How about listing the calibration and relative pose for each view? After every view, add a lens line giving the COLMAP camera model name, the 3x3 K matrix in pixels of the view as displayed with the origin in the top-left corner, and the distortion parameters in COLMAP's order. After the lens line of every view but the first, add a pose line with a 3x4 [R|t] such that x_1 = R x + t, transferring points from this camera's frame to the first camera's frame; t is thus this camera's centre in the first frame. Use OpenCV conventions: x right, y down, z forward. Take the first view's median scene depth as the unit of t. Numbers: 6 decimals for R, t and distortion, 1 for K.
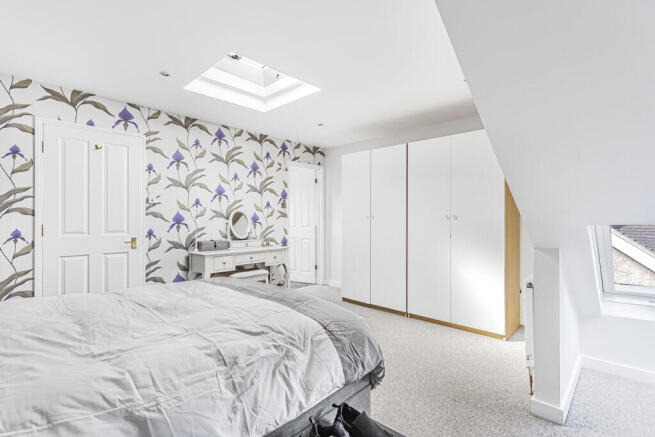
lens RADIAL K [[310.5, 0, 327.5], [0, 310.5, 218.5], [0, 0, 1]] dist [0.000142, -0.000004]
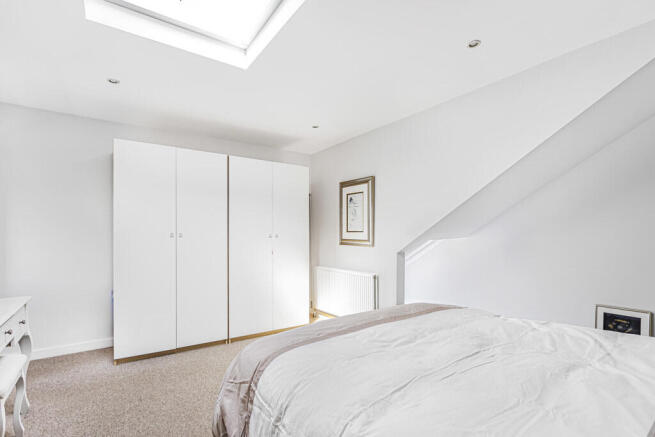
lens RADIAL K [[319.9, 0, 328.7], [0, 319.9, 237.9], [0, 0, 1]] dist [0.000266, 0.000015]
pose [[0.185619, -0.005713, 0.982605, -0.623715], [-0.000172, 0.999983, 0.005846, -0.002335], [-0.982622, -0.001254, 0.185615, 0.530609]]
